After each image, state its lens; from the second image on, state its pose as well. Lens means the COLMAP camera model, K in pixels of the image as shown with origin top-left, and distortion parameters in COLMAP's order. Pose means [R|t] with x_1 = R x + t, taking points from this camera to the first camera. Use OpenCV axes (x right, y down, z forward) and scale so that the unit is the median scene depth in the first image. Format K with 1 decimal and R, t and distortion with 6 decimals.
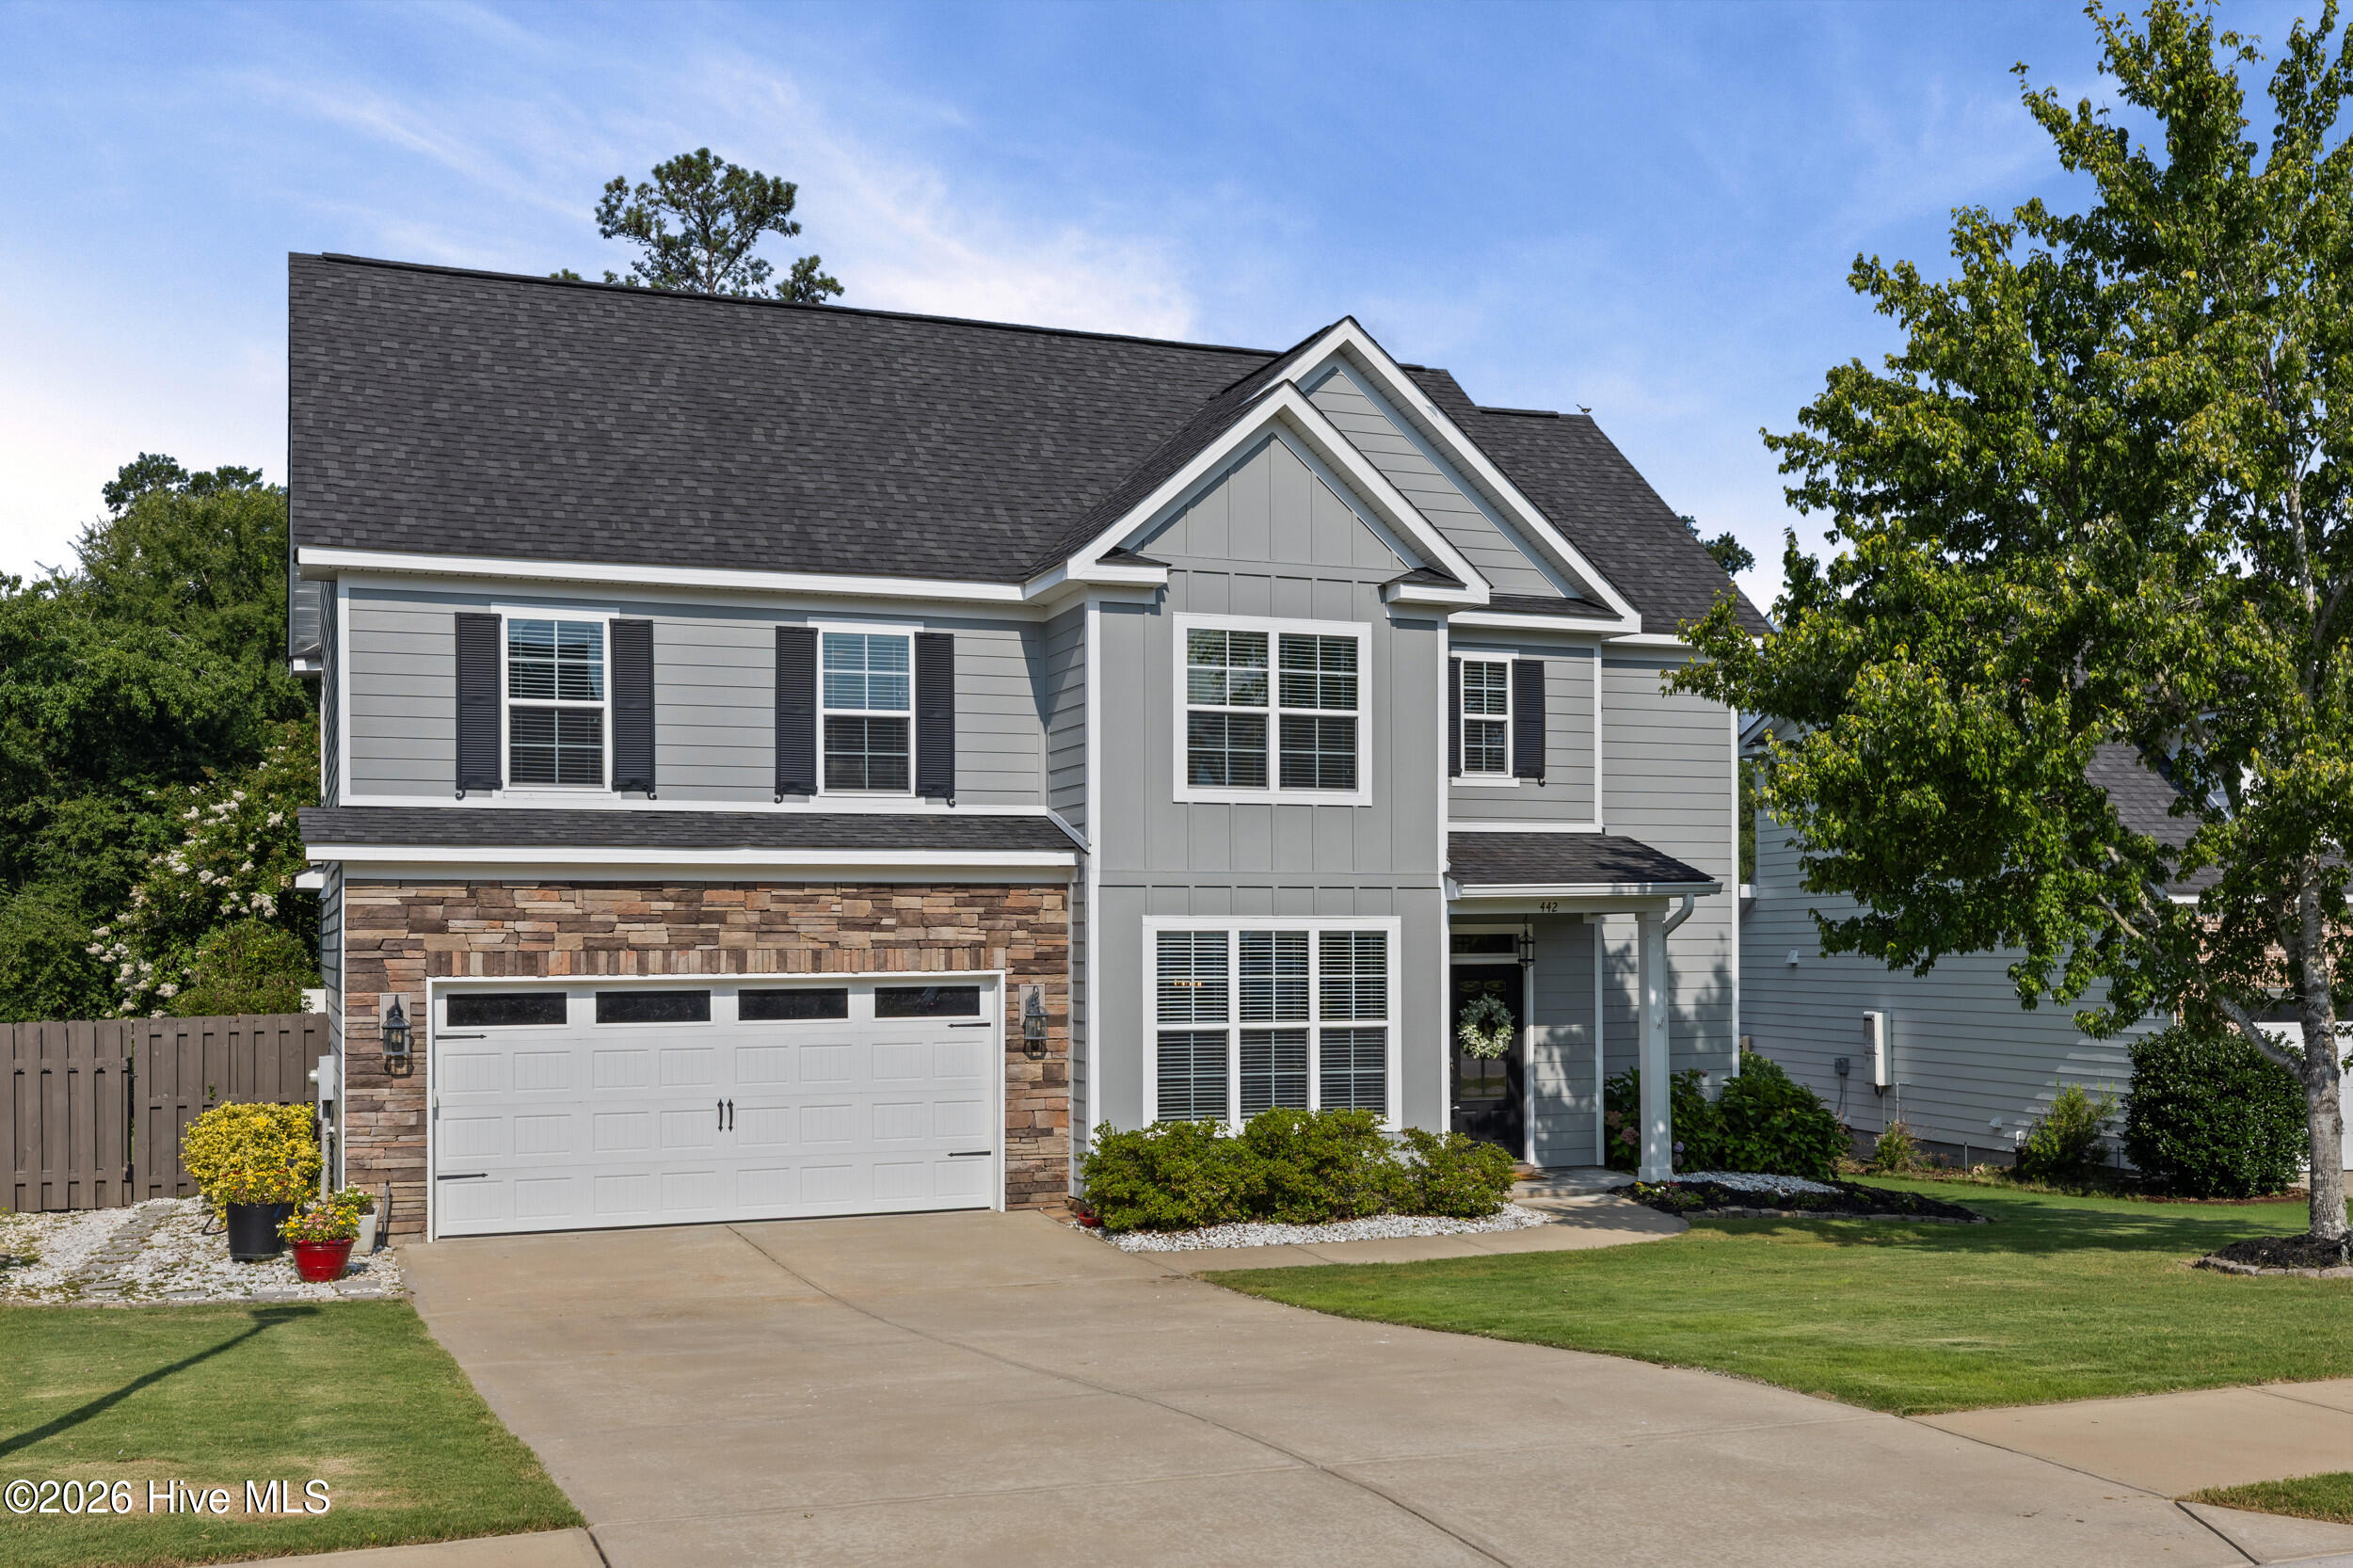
lens RADIAL K [[2326.2, 0, 1184.0], [0, 2326.2, 932.7], [0, 0, 1]] dist [-0.002125, 0.000542]
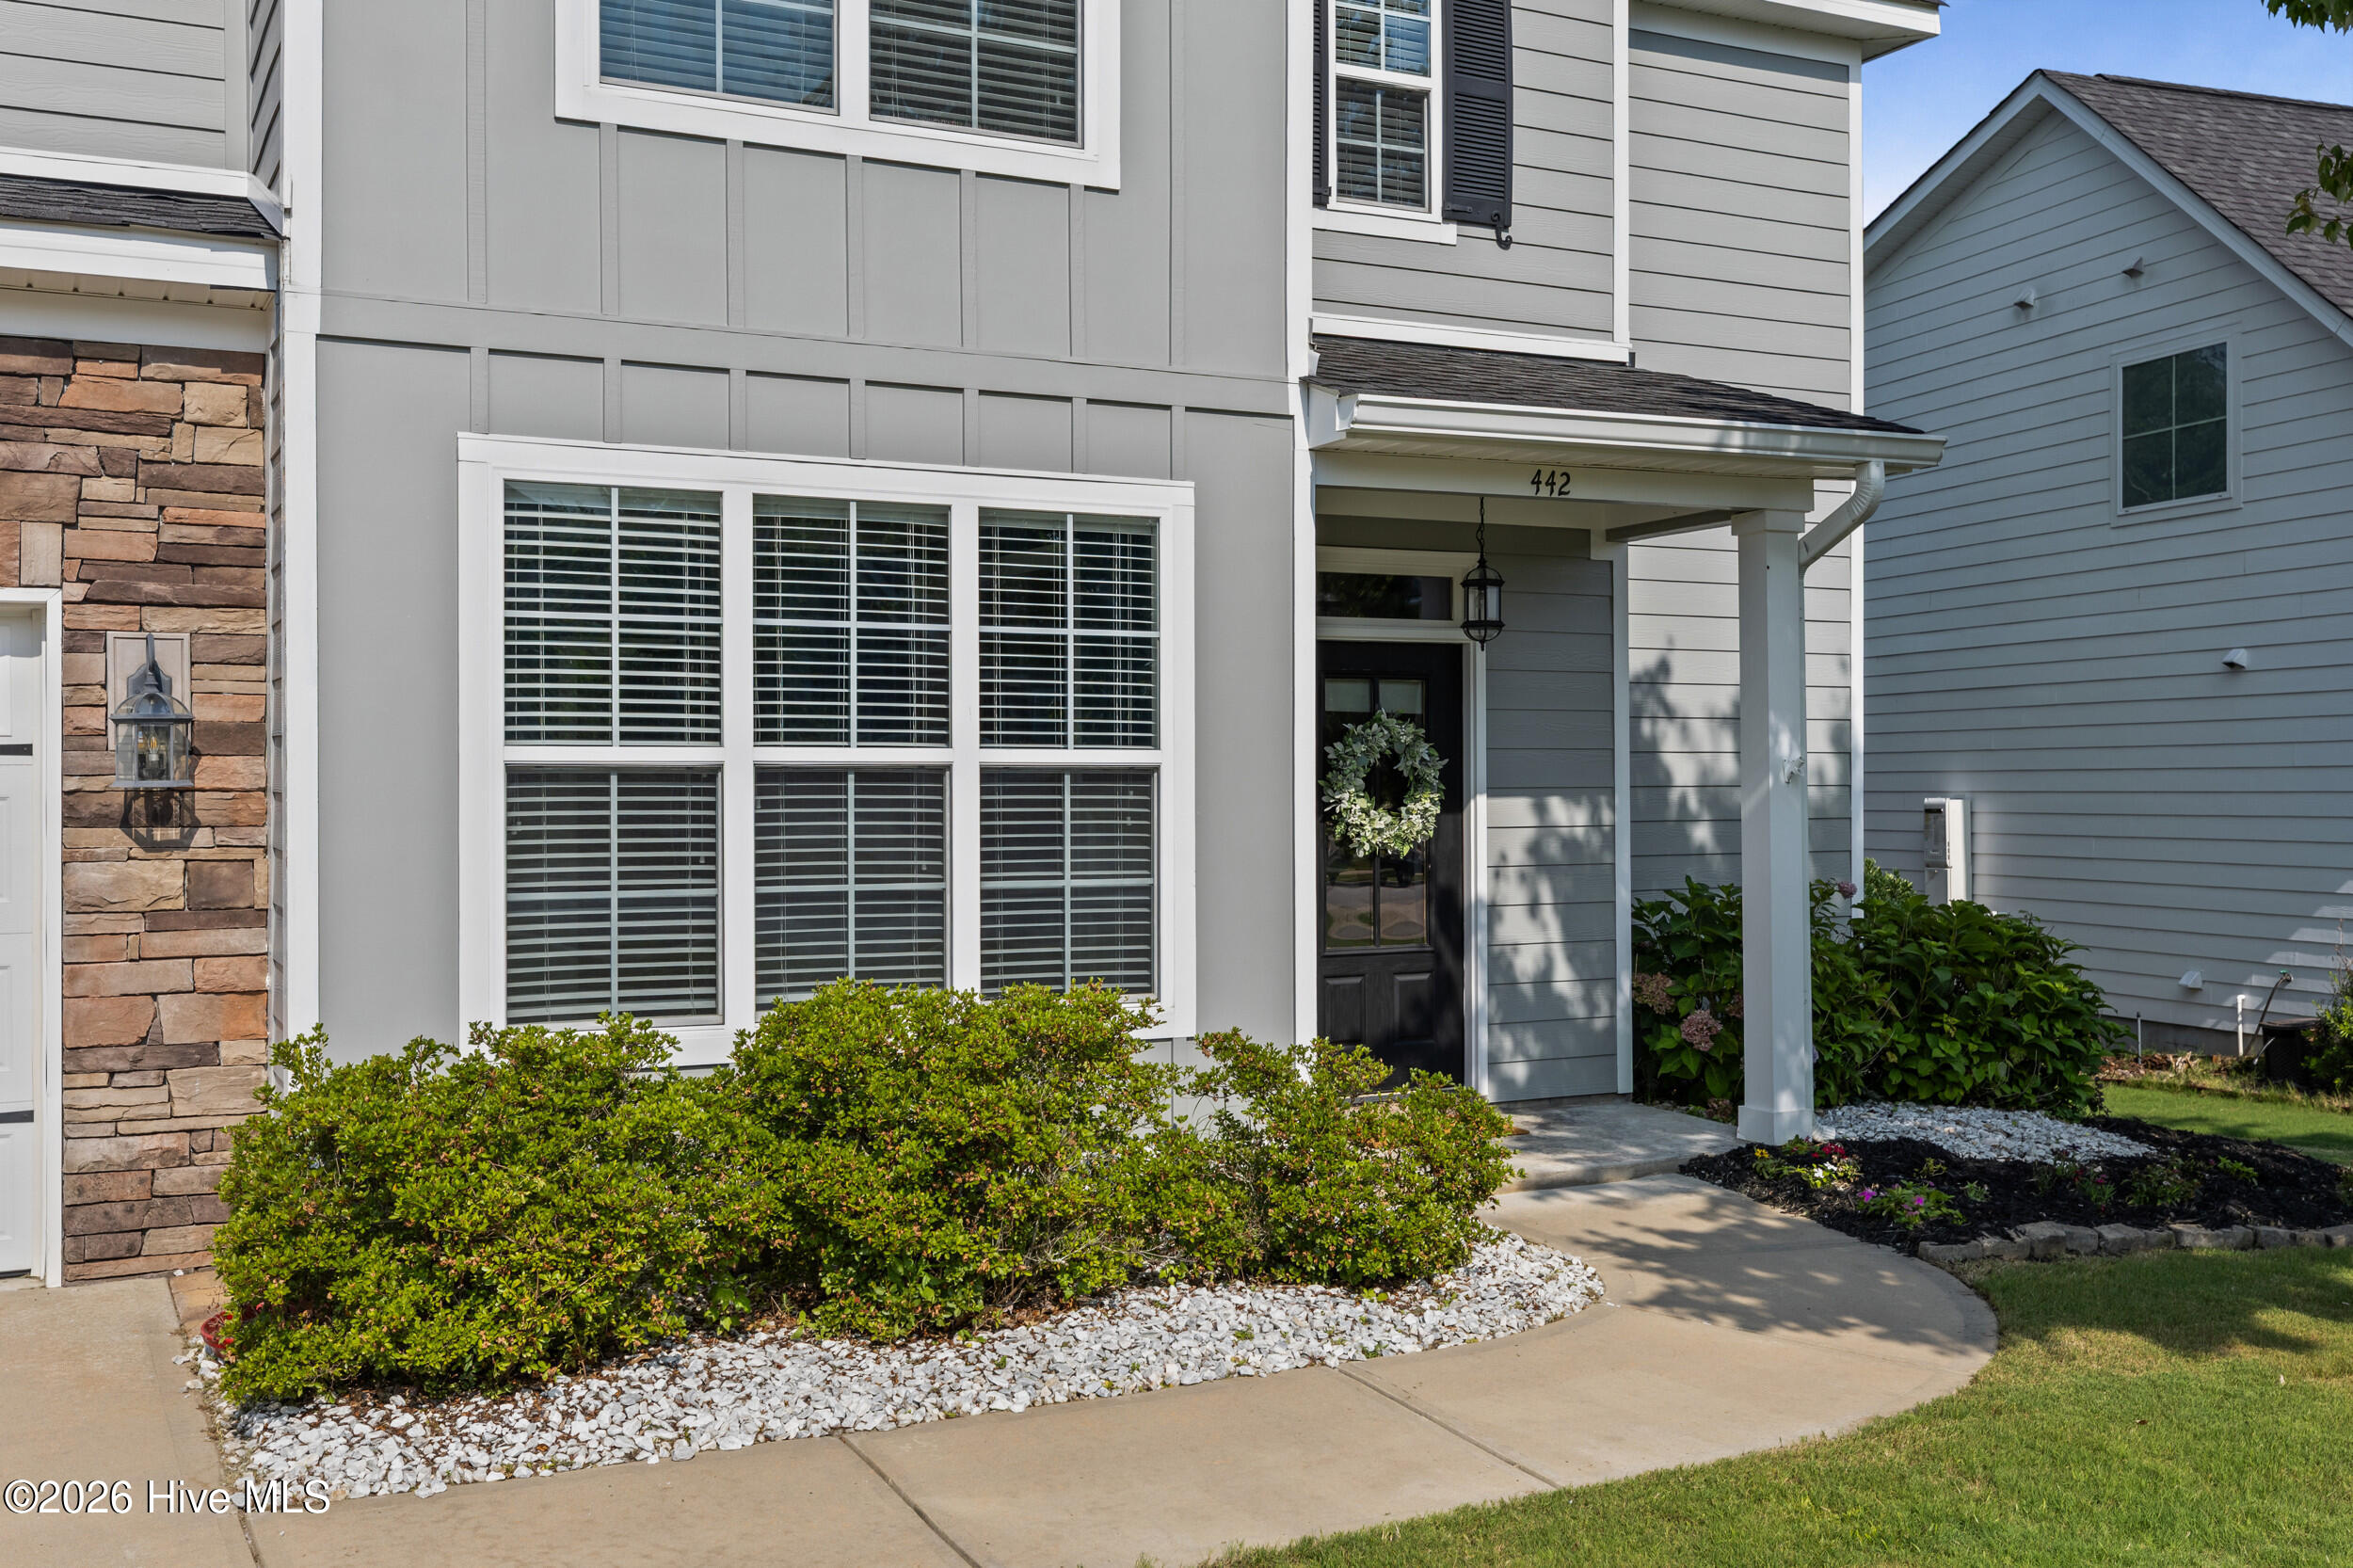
lens RADIAL K [[2346.6, 0, 1176.5], [0, 2346.6, 784.0], [0, 0, 1]] dist [-0.009151, -0.002947]
pose [[0.995467, 0.001015, 0.095103, 0.054132], [-0.001582, 0.999981, 0.005886, 0.041676], [-0.095095, -0.006010, 0.995450, 0.621993]]
